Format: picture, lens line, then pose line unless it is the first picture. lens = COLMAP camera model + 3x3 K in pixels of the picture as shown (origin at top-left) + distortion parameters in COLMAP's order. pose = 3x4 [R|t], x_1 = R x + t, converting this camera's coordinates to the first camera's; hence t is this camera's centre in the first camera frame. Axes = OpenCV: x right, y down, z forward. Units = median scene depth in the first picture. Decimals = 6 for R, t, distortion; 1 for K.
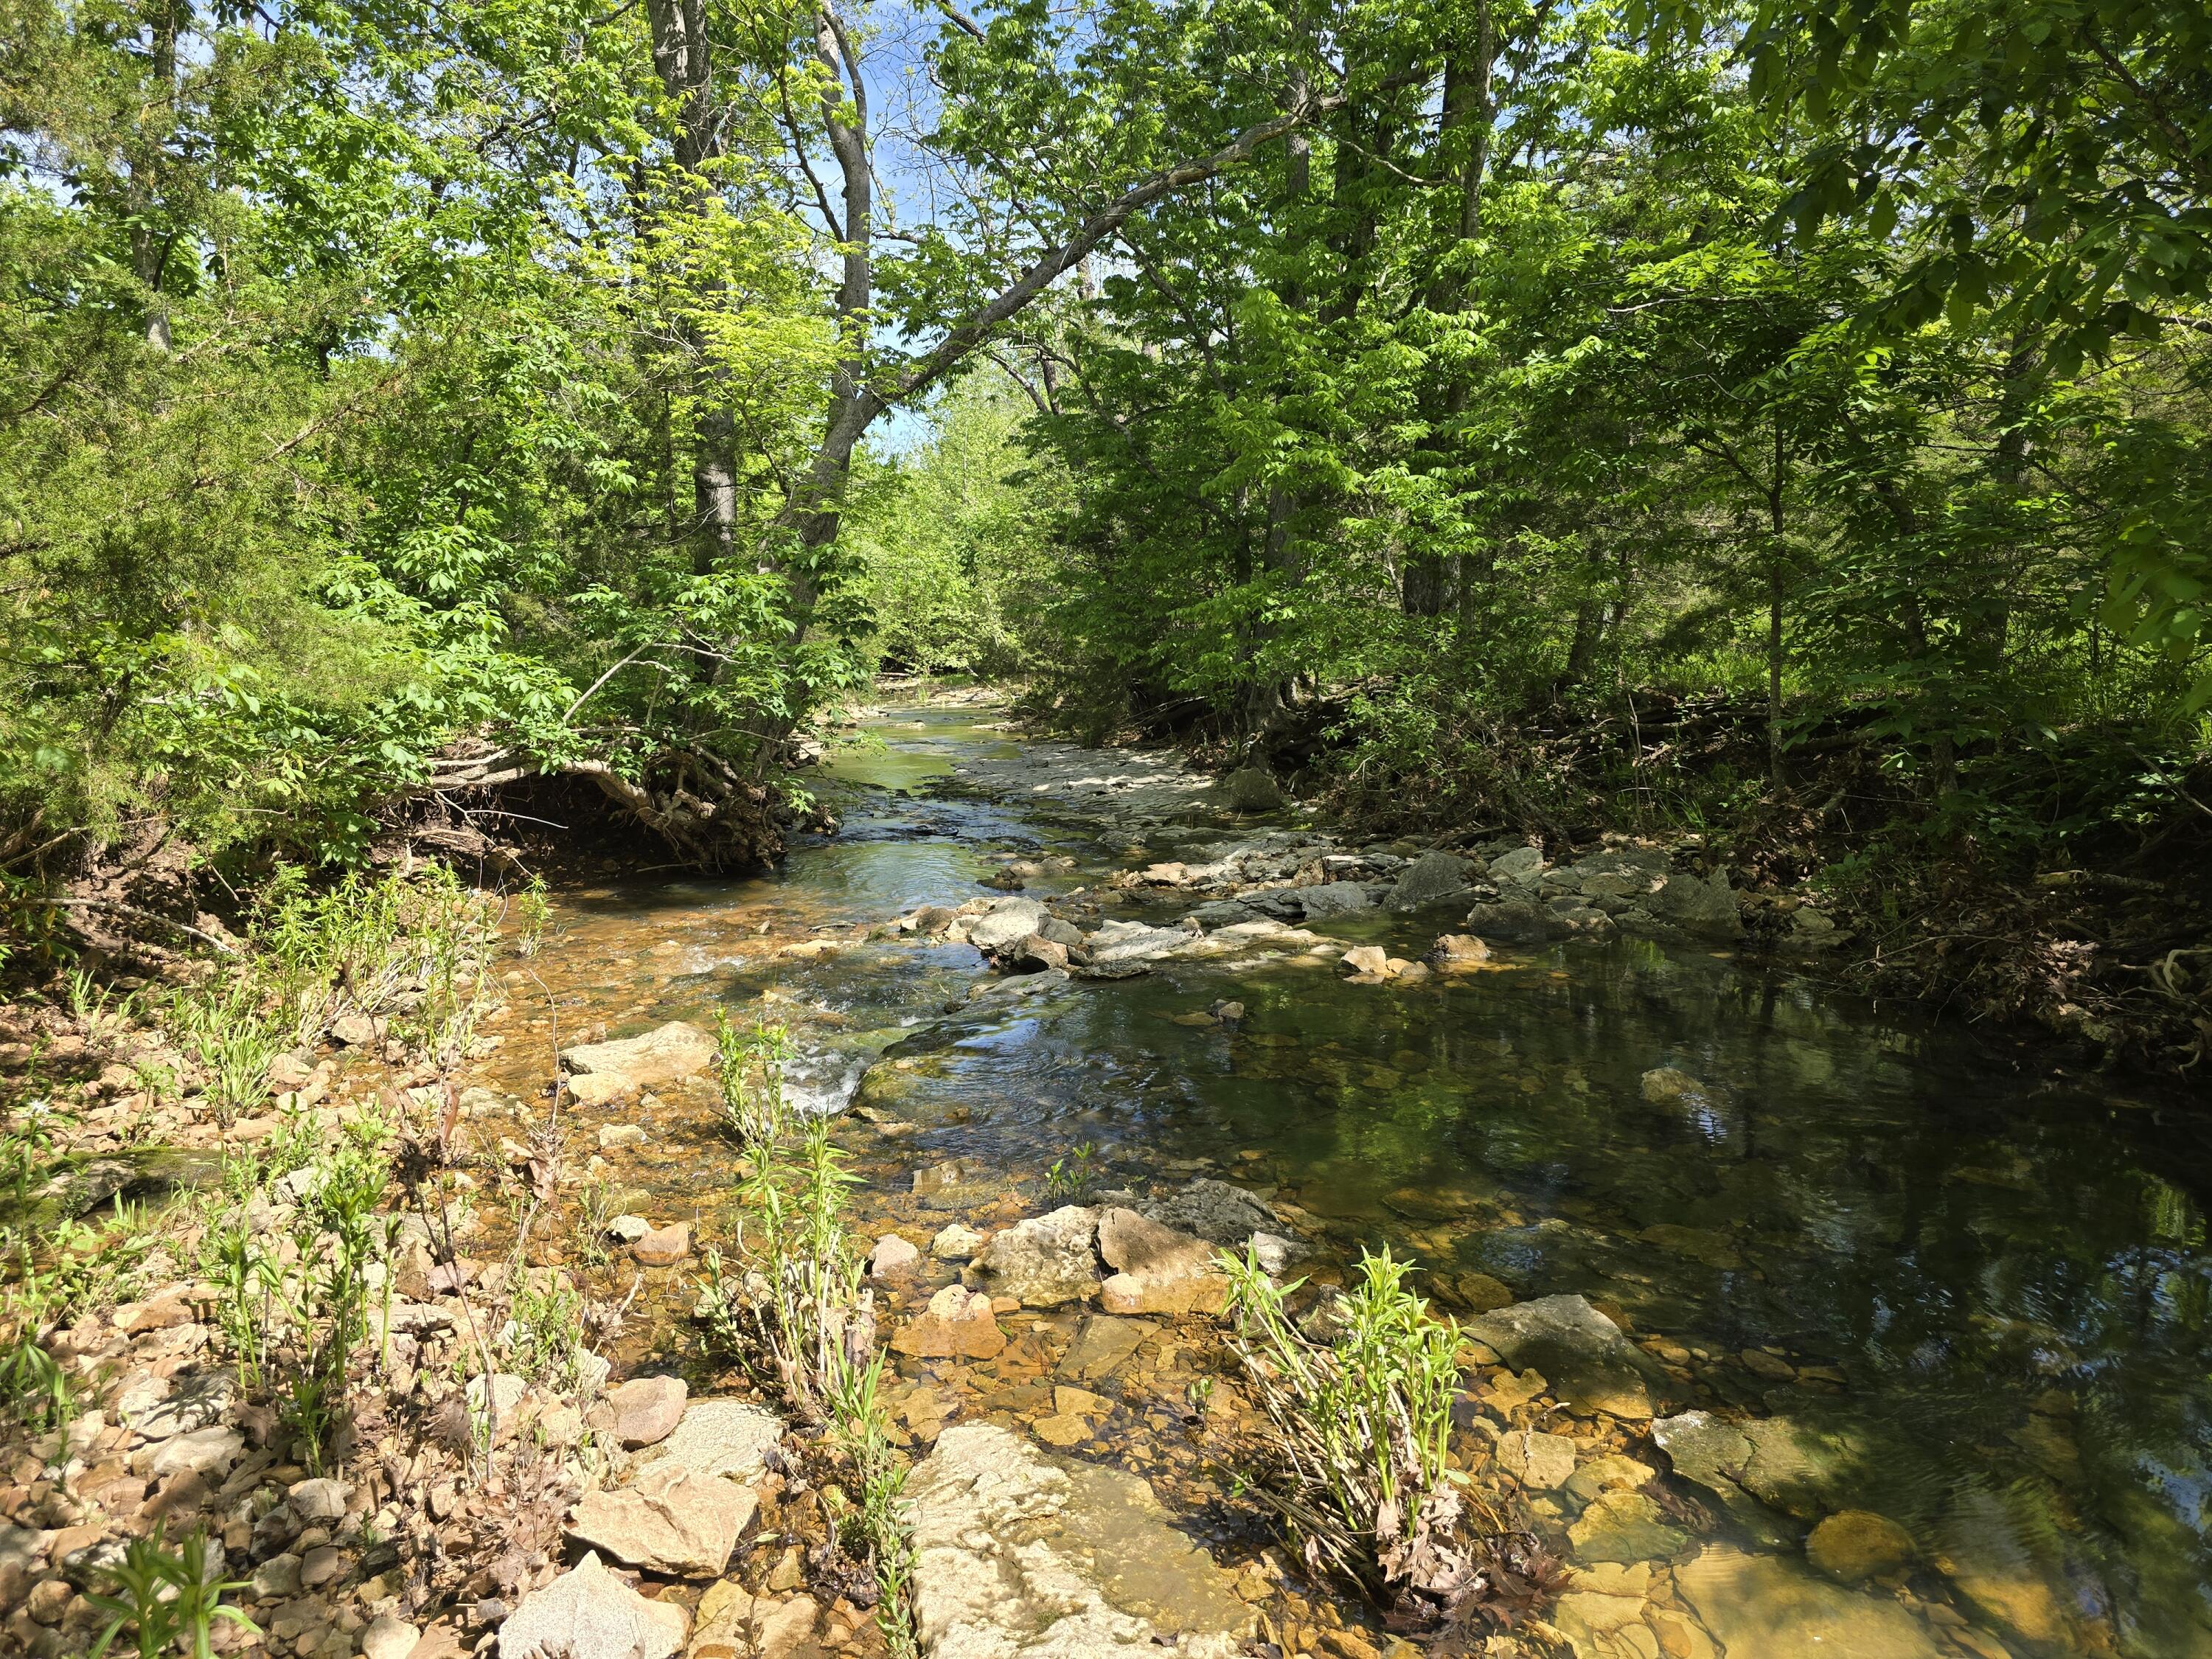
lens RADIAL K [[1456.0, 0, 1083.6], [0, 1456.0, 835.5], [0, 0, 1]] dist [0.083414, -0.105625]
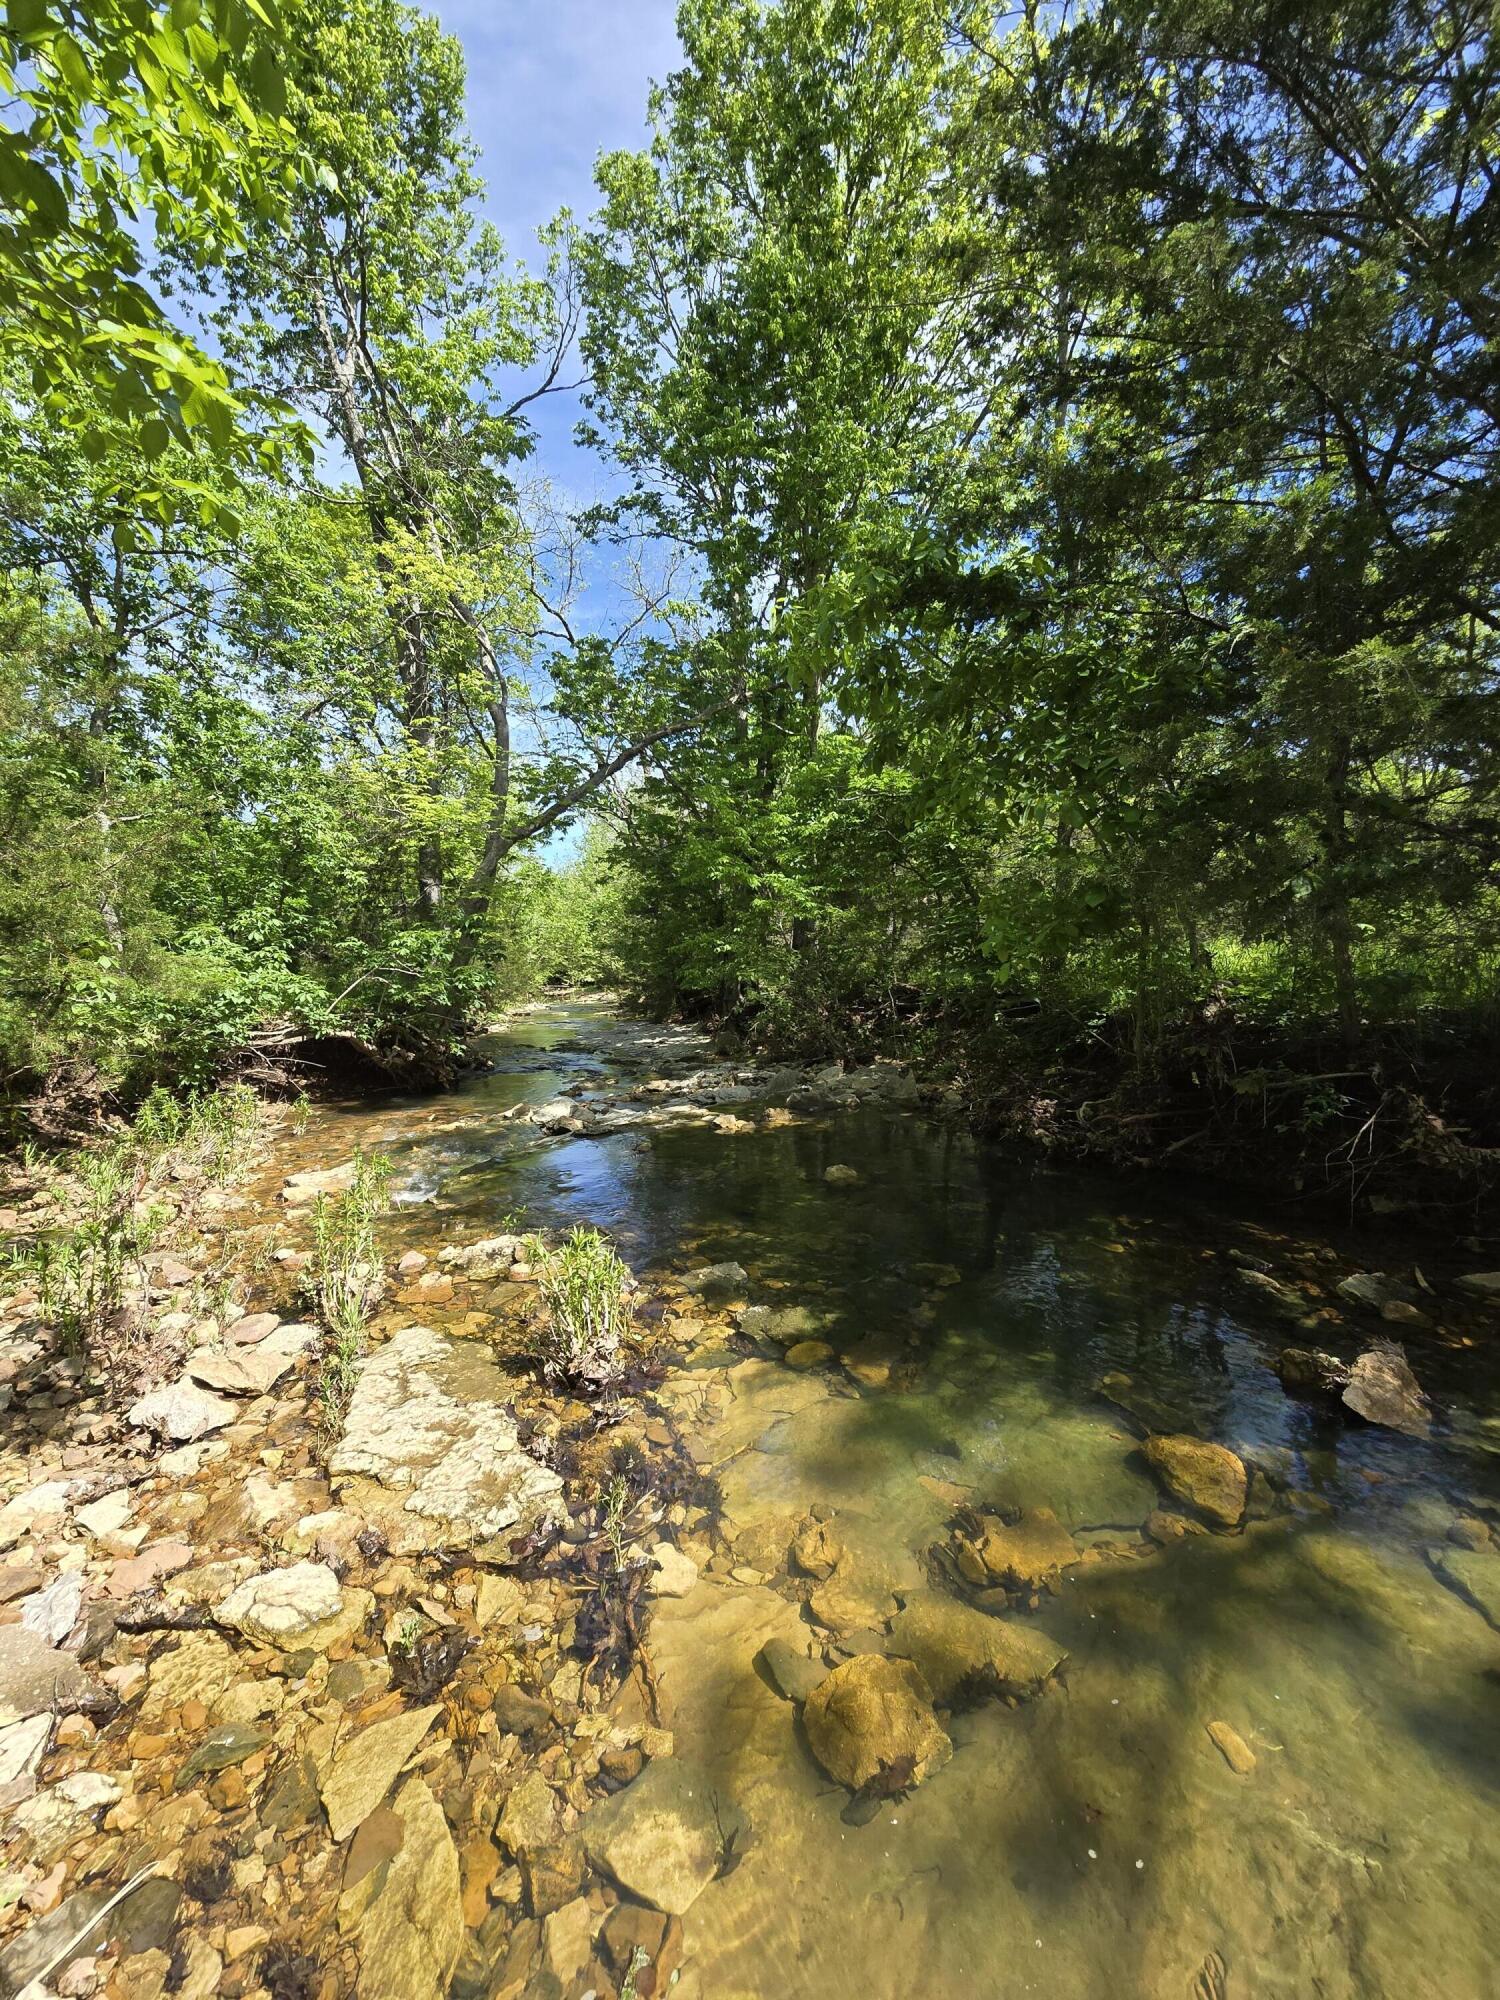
lens RADIAL K [[806.9, 0, 746.4], [0, 806.9, 1015.6], [0, 0, 1]] dist [-0.013203, -0.000098]
pose [[0.995782, -0.016141, 0.090320, 0.085038], [0.022615, 0.997211, -0.071123, 0.014298], [-0.088920, 0.072865, 0.993370, -0.058742]]
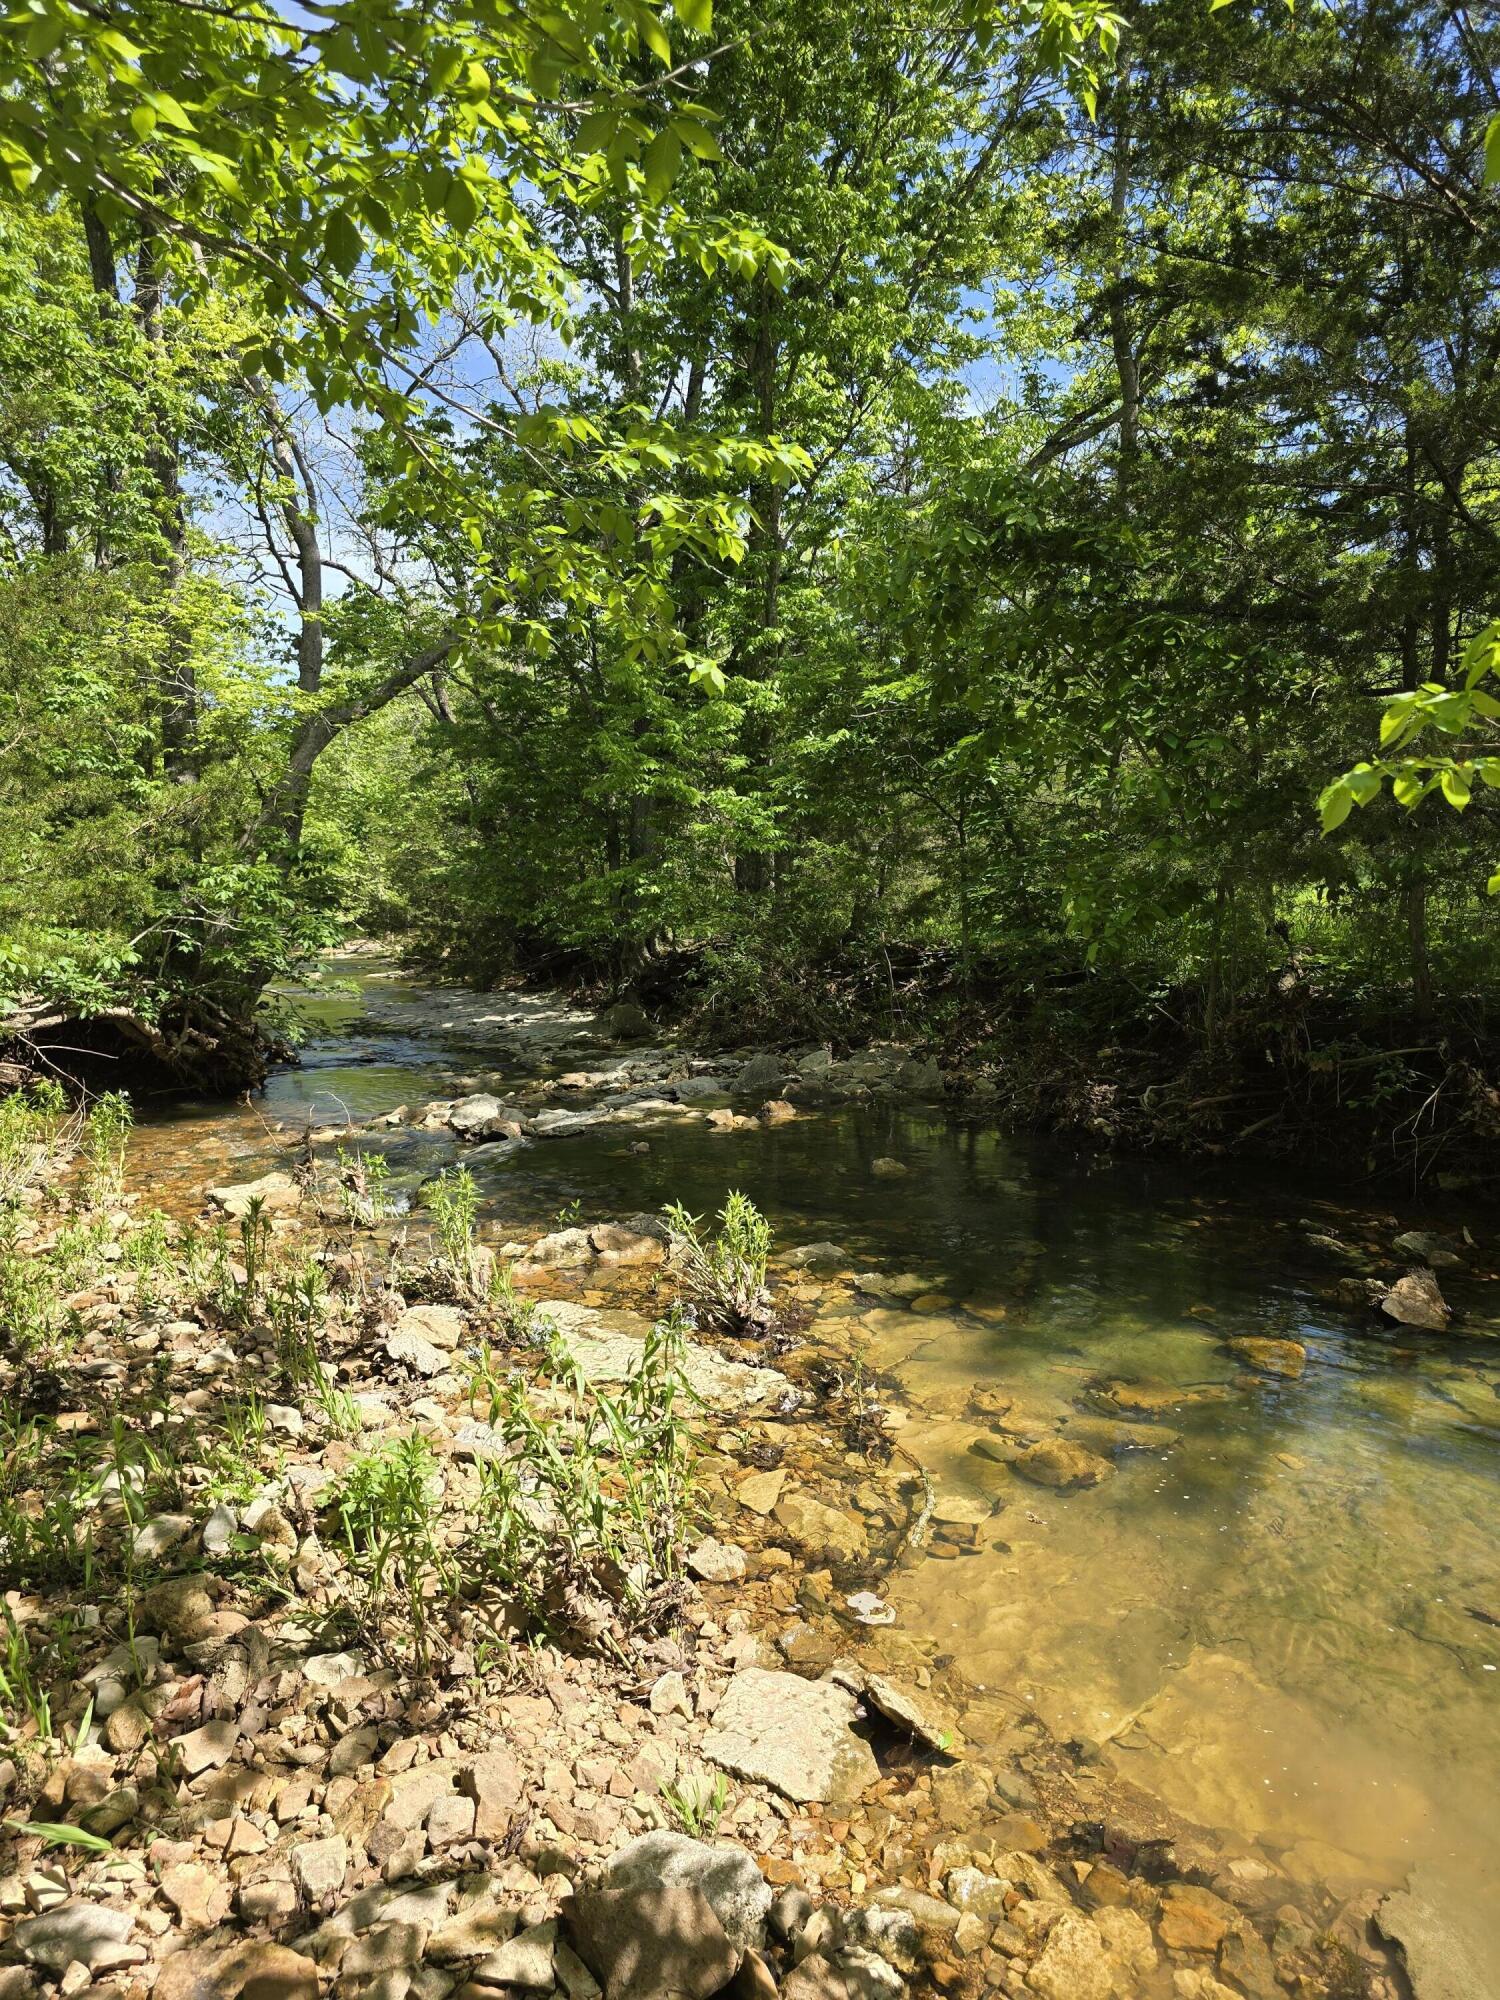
lens RADIAL K [[1316.5, 0, 761.0], [0, 1316.5, 1004.7], [0, 0, 1]] dist [0.083414, -0.105625]
pose [[0.973288, -0.022308, 0.228502, -0.059865], [0.033569, 0.998400, -0.045514, 0.019457], [-0.227121, 0.051969, 0.972479, -0.276057]]
